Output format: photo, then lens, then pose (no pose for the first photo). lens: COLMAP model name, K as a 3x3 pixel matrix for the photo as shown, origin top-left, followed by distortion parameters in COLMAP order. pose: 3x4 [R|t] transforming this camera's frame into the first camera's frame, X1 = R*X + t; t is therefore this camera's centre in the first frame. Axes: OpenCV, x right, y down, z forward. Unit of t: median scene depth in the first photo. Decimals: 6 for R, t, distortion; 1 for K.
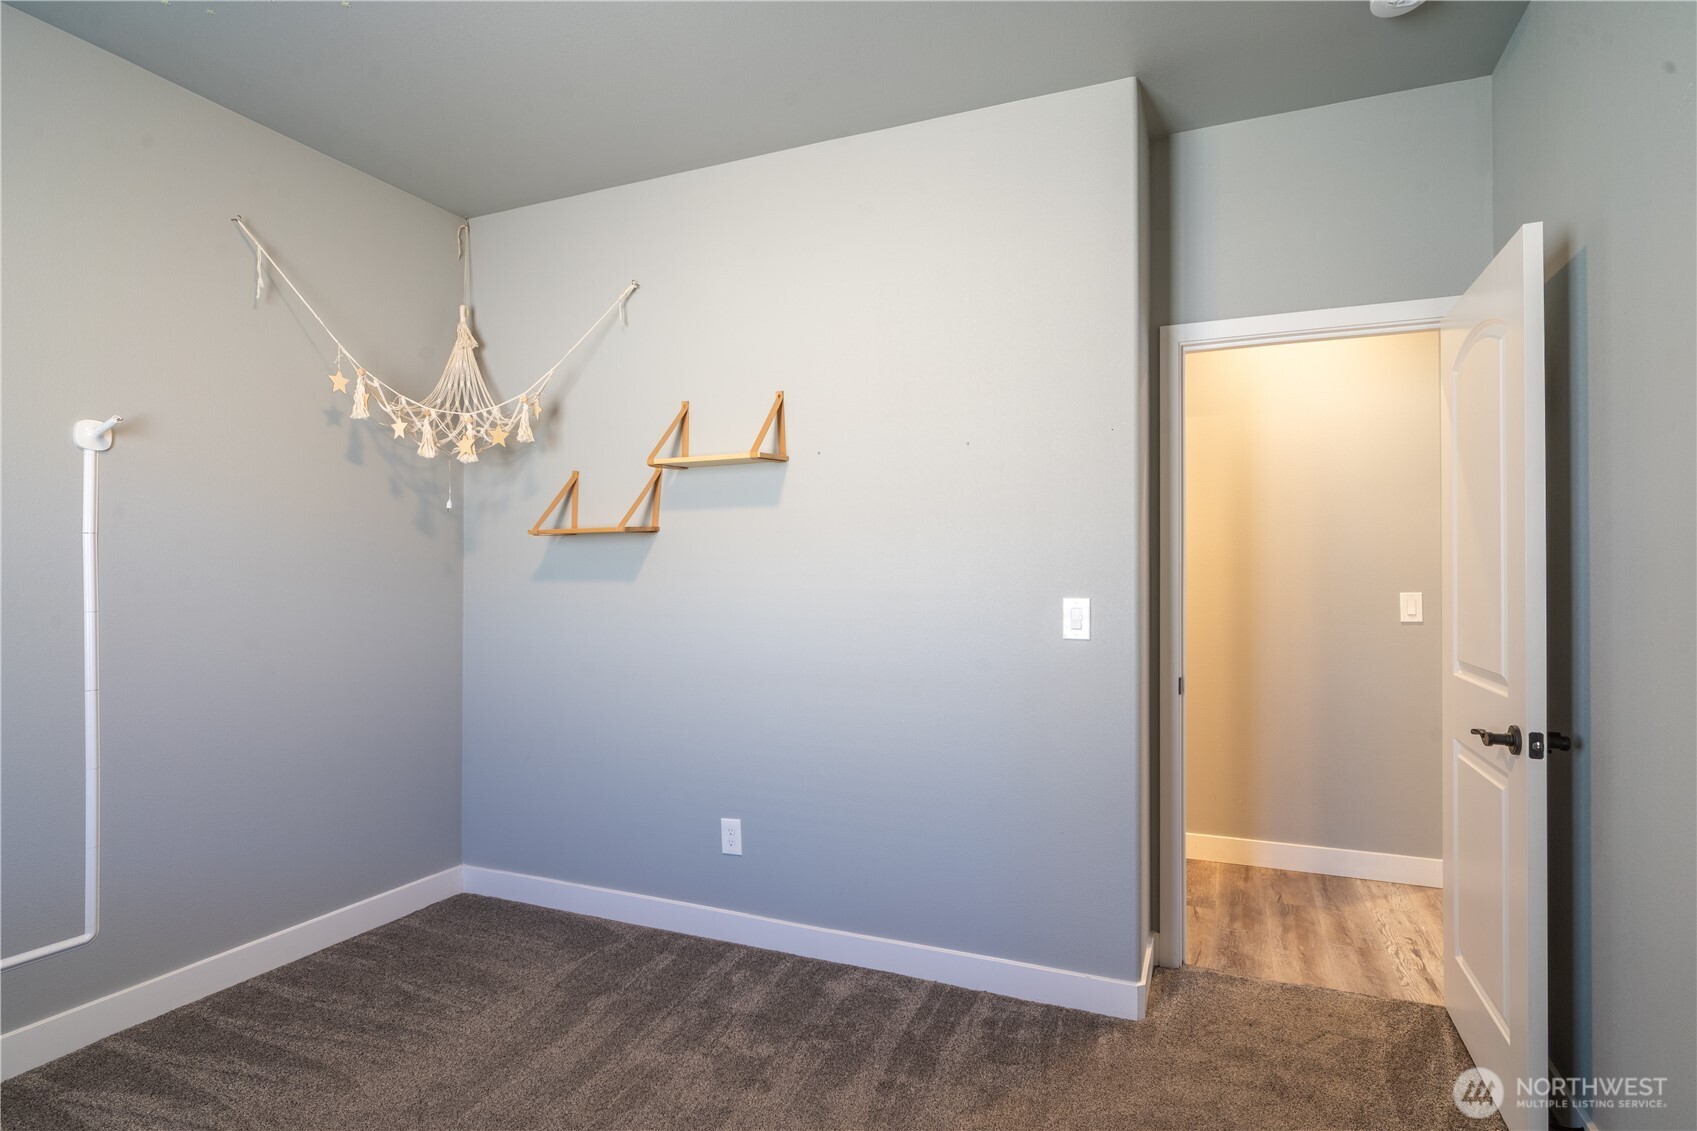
lens RADIAL K [[885.0, 0, 853.5], [0, 885.0, 574.0], [0, 0, 1]] dist [-0.002286, 0.001721]
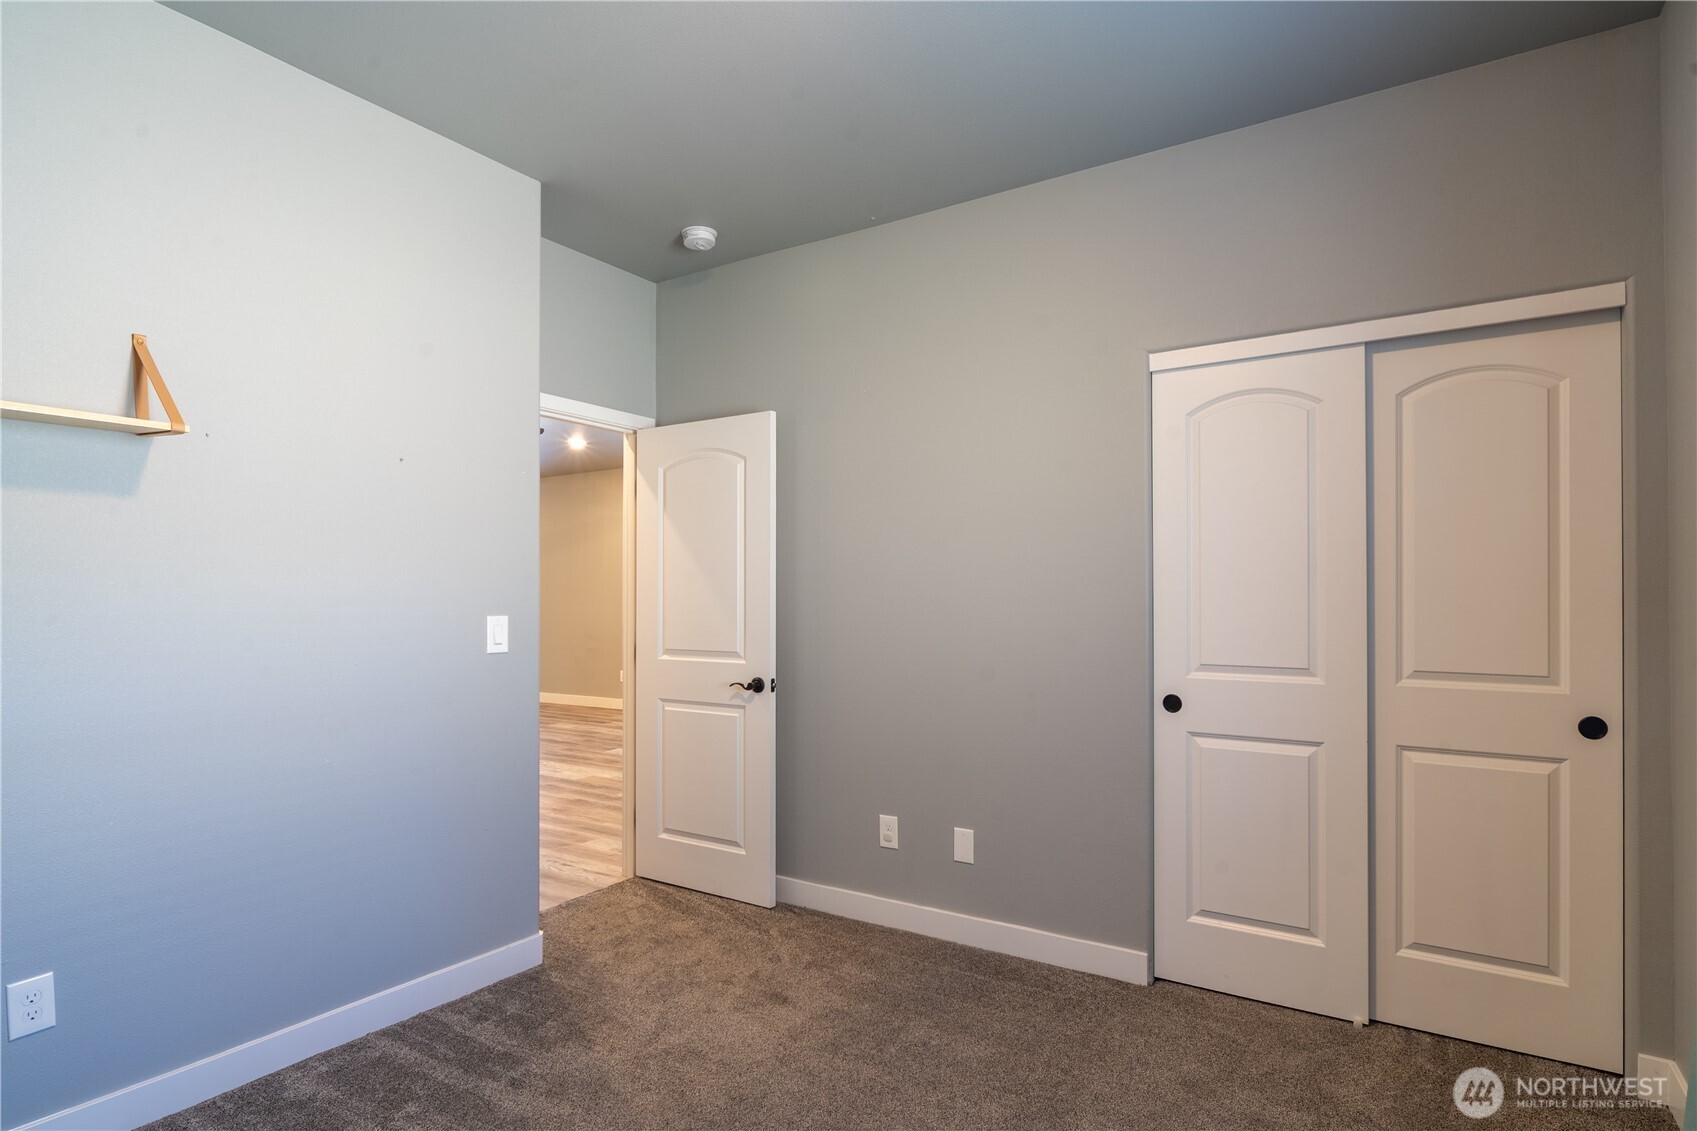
lens RADIAL K [[885.0, 0, 871.2], [0, 885.0, 597.5], [0, 0, 1]] dist [-0.002286, 0.001721]
pose [[0.159957, -0.002326, 0.987121, -0.809380], [-0.001951, 0.999995, 0.002672, -0.000225], [-0.987122, -0.002353, 0.159952, 0.364814]]
